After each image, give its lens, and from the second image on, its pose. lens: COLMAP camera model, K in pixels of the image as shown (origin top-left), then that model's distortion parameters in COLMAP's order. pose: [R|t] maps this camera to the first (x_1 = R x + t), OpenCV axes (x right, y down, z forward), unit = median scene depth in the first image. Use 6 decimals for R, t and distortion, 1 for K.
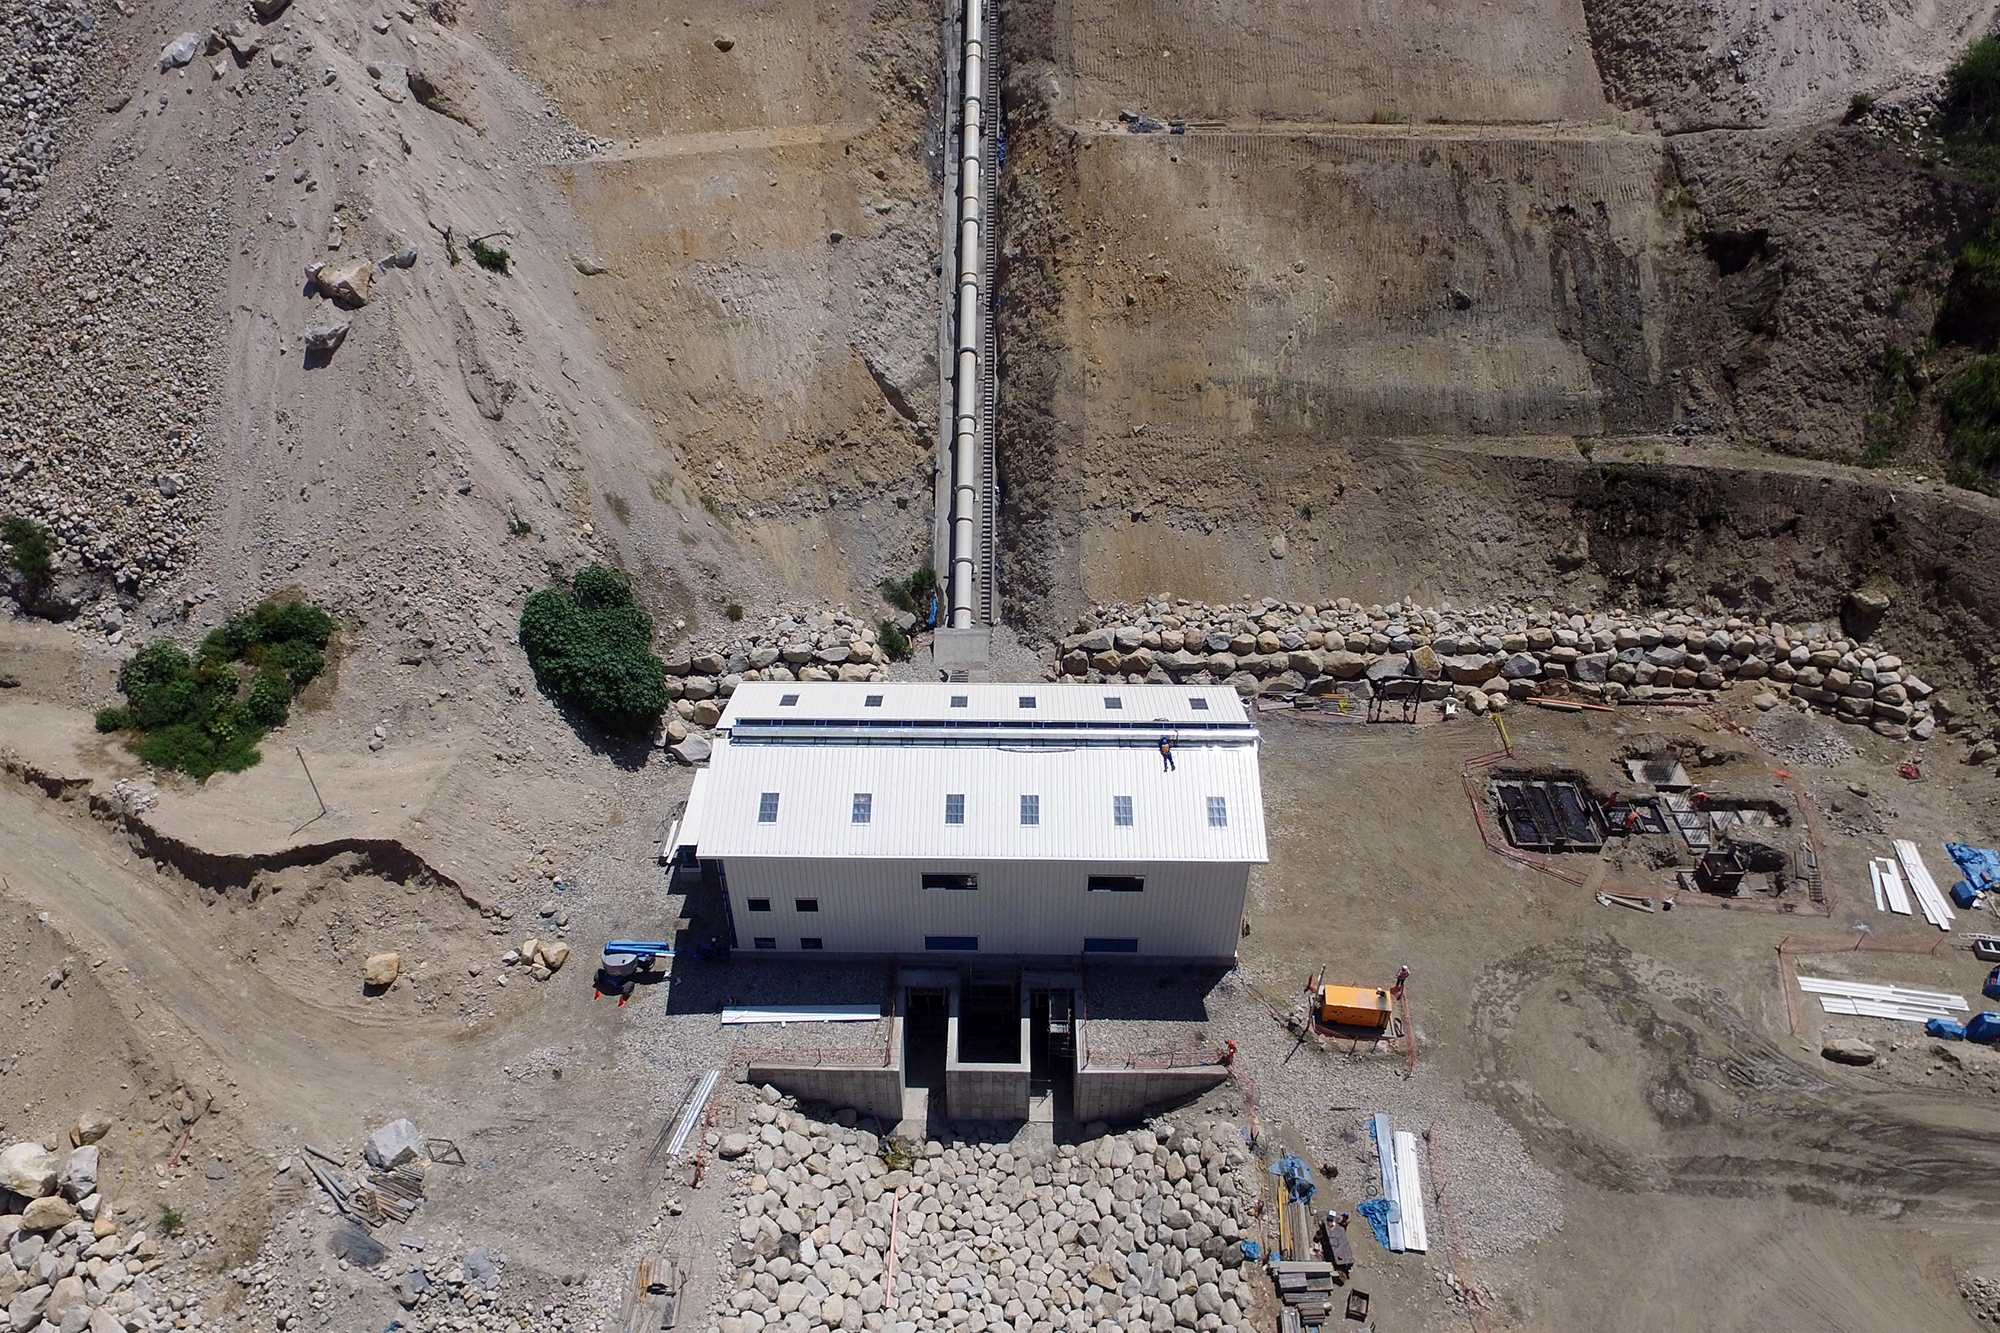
lens RADIAL K [[1384.7, 0, 988.6], [0, 1384.7, 677.3], [0, 0, 1]] dist [-0.007541, 0.006086]
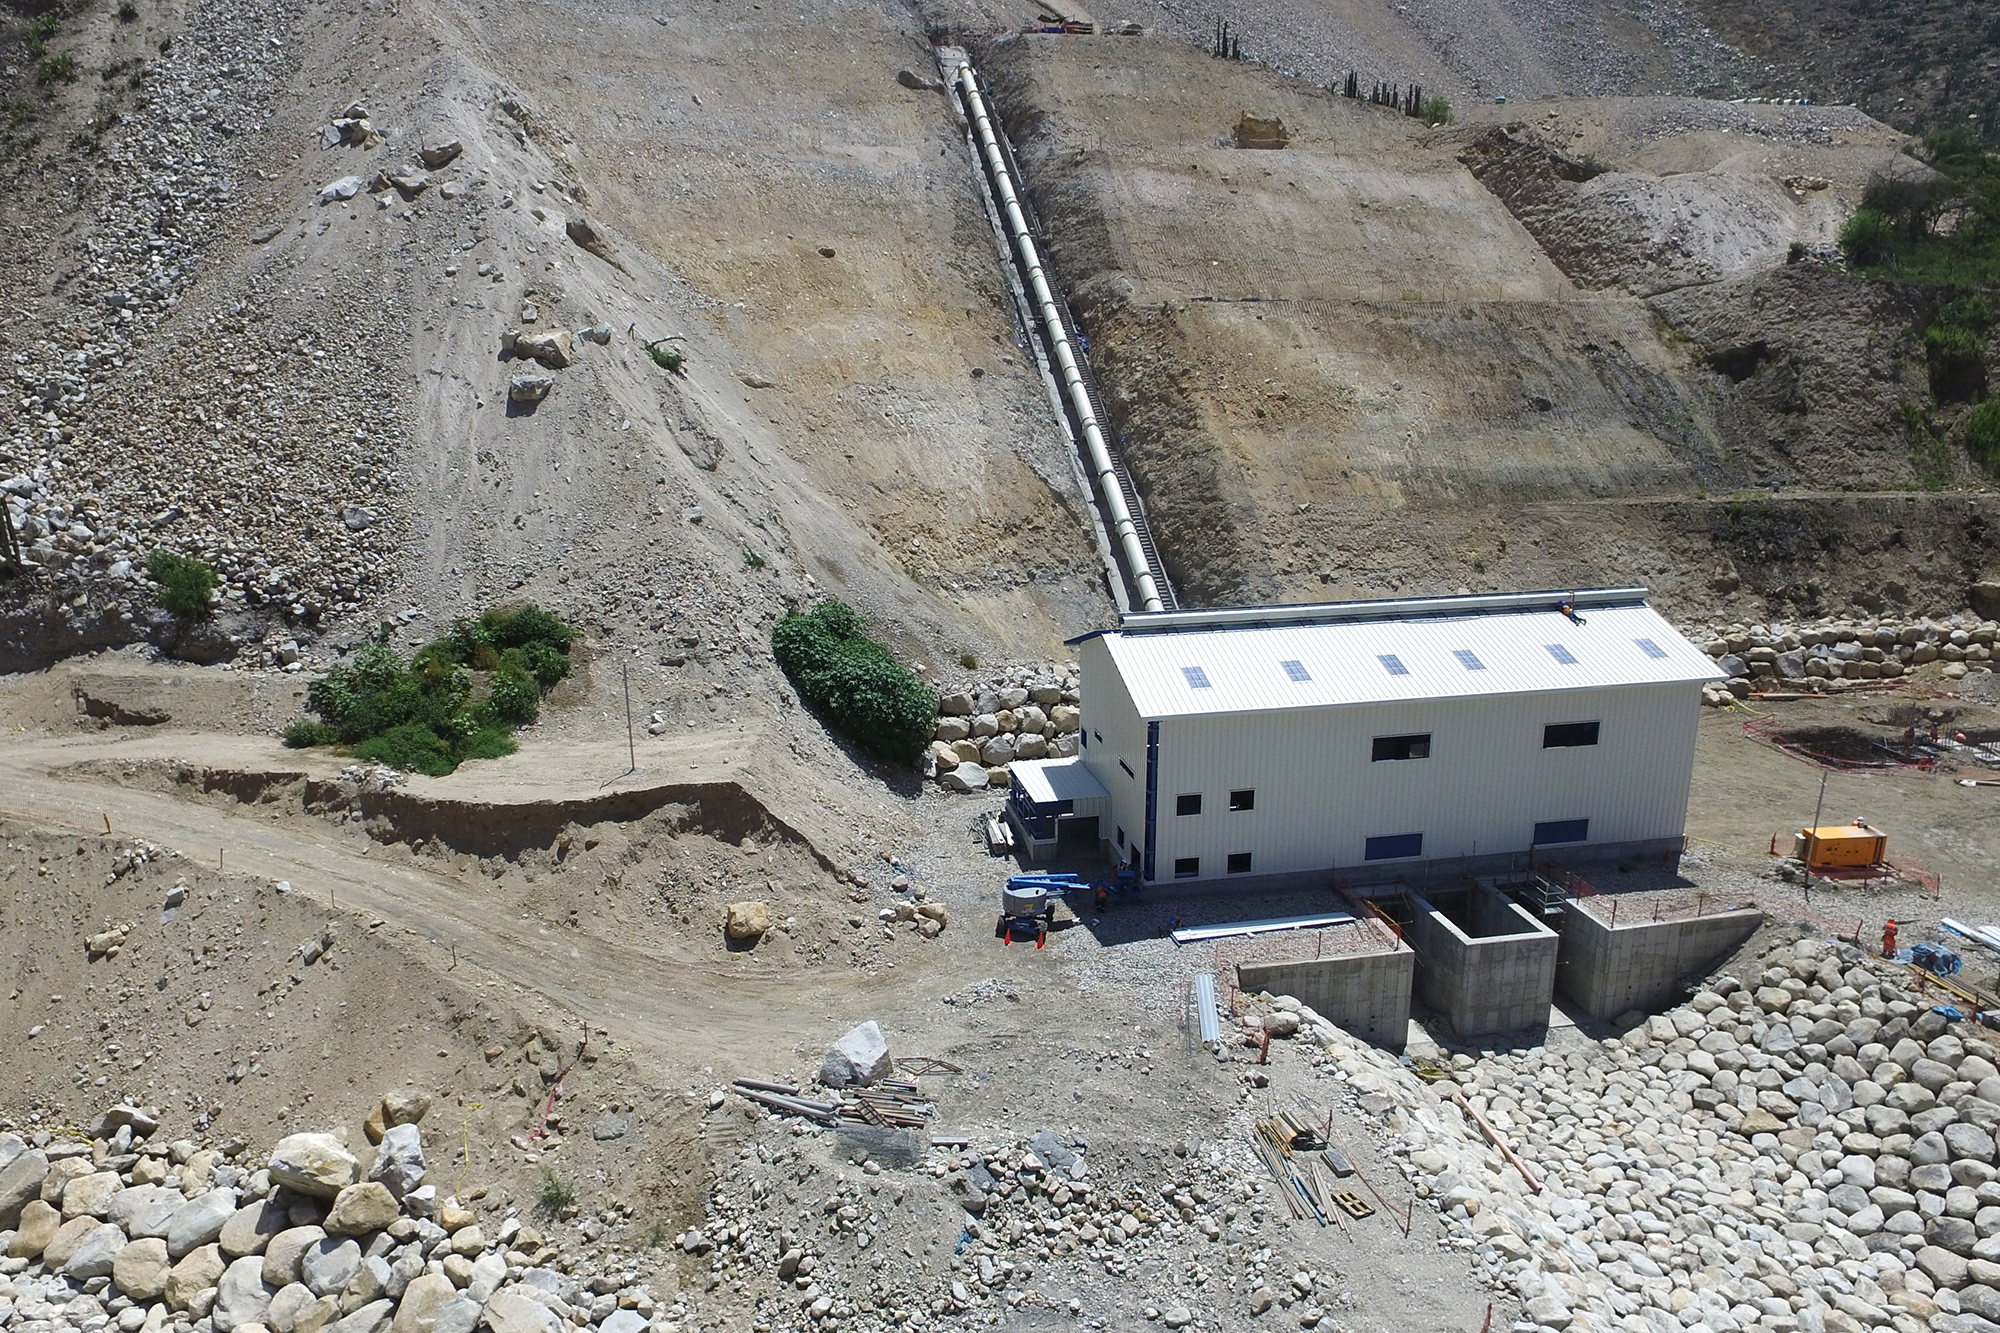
lens RADIAL K [[1383.6, 0, 987.3], [0, 1383.6, 670.1], [0, 0, 1]] dist [-0.006253, 0.006685]
pose [[0.977328, -0.061508, 0.202601, -0.351736], [0.138753, 0.908831, -0.393414, 0.315001], [-0.159931, 0.412606, 0.896760, 0.175580]]
